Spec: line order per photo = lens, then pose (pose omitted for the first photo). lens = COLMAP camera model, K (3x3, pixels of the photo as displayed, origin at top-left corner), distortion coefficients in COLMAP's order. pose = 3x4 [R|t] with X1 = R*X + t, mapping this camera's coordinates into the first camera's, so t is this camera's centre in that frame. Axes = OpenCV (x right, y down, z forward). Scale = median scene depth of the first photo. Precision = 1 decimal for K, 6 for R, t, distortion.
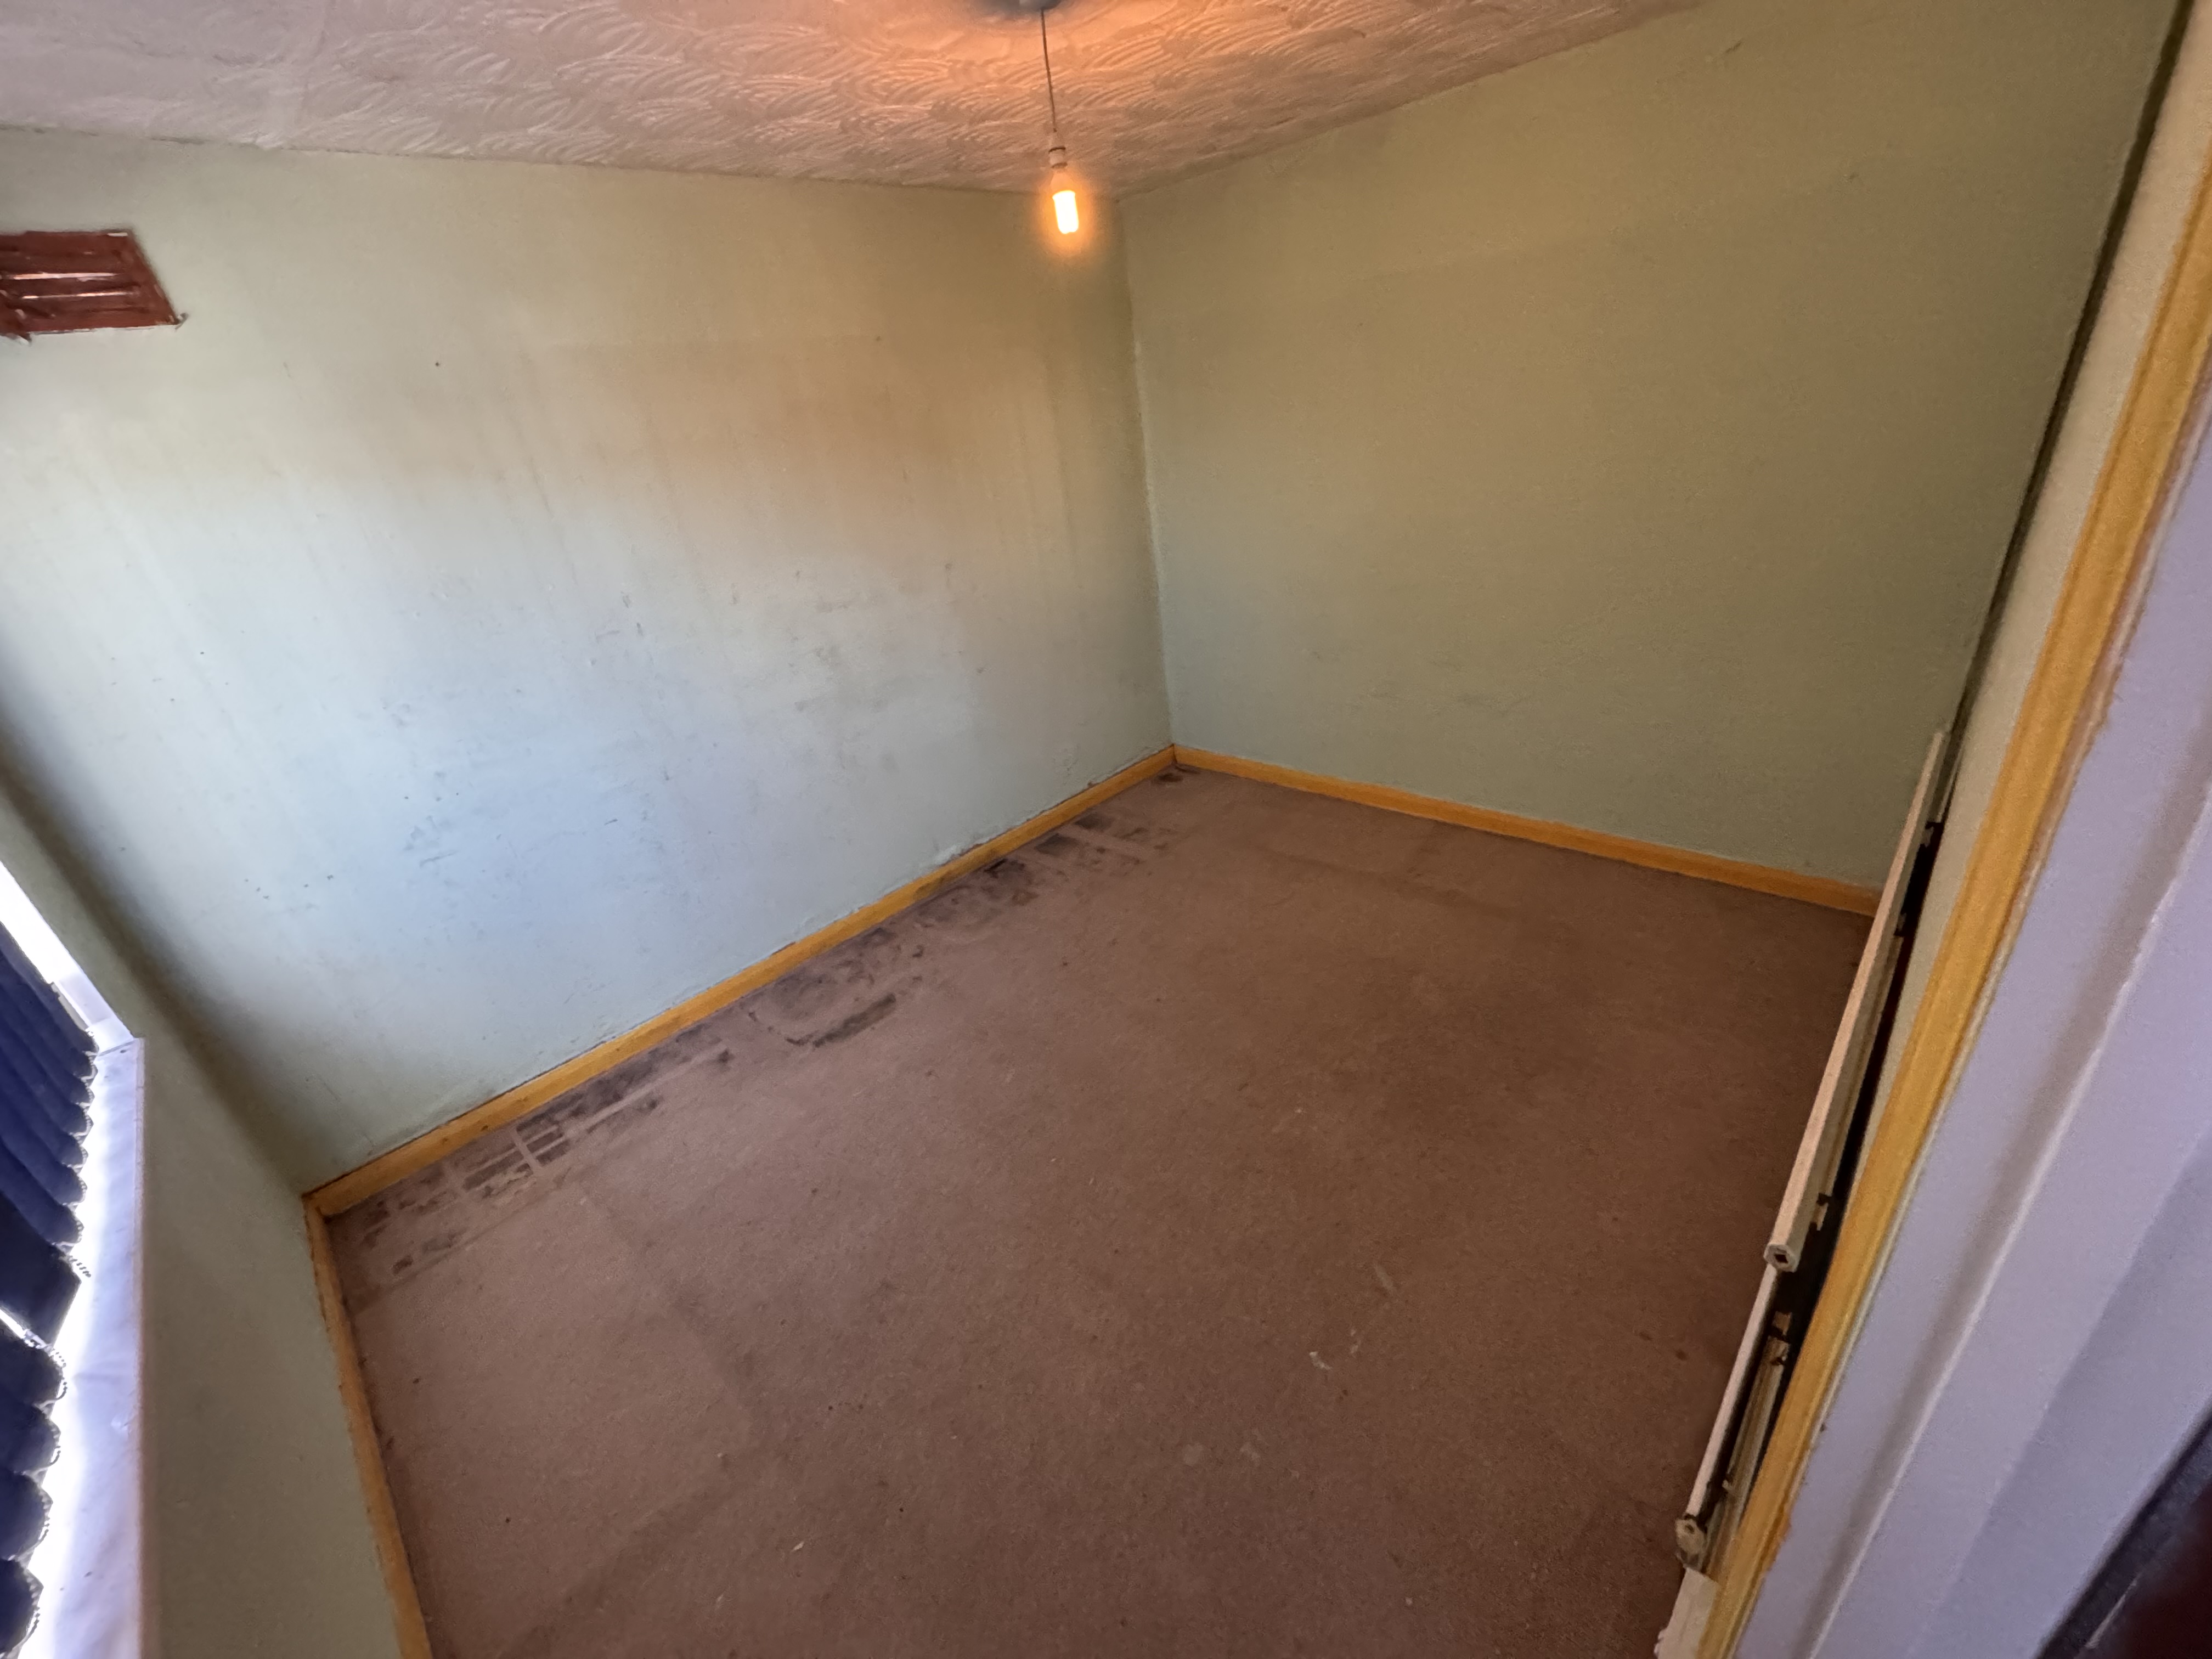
lens RADIAL K [[884.5, 0, 1113.2], [0, 884.5, 828.0], [0, 0, 1]] dist [-0.003547, 0.000400]
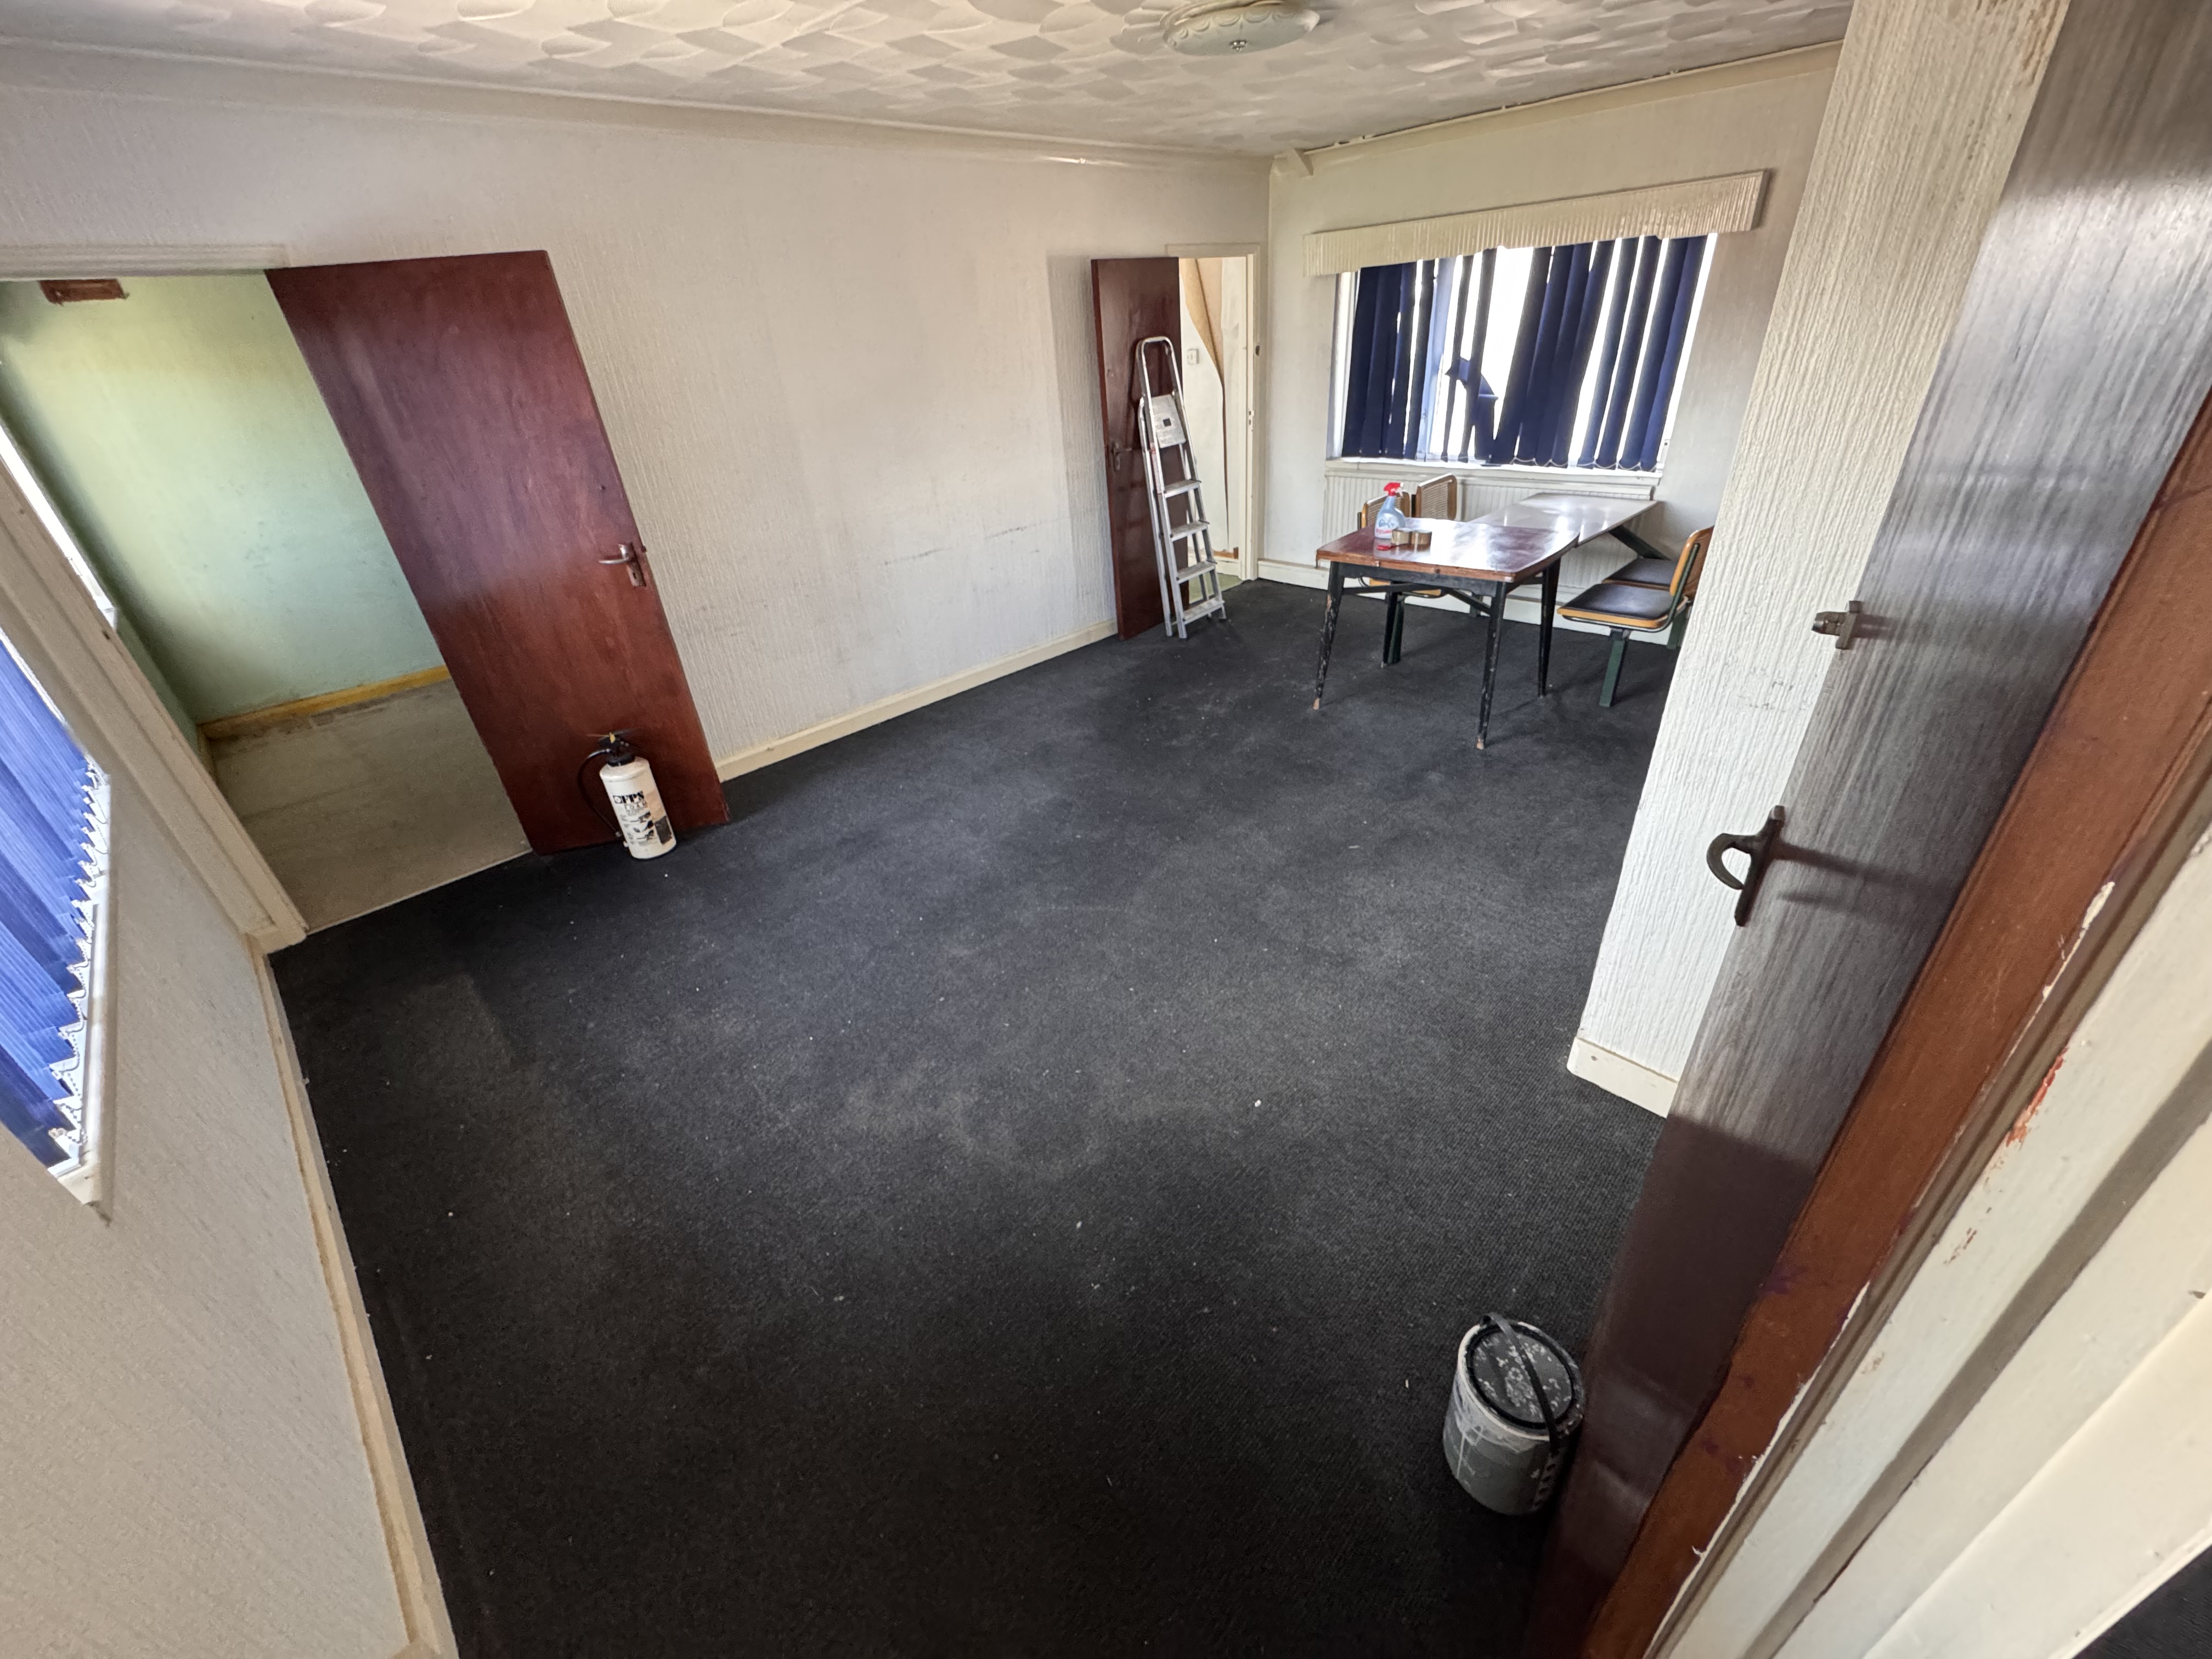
lens RADIAL K [[884.5, 0, 1100.3], [0, 884.5, 828.3], [0, 0, 1]] dist [-0.003547, 0.000400]
pose [[0.998590, 0.053076, 0.000183, 1.198336], [-0.052960, 0.996166, 0.069631, 0.394886], [0.003513, -0.069542, 0.997573, -1.064759]]
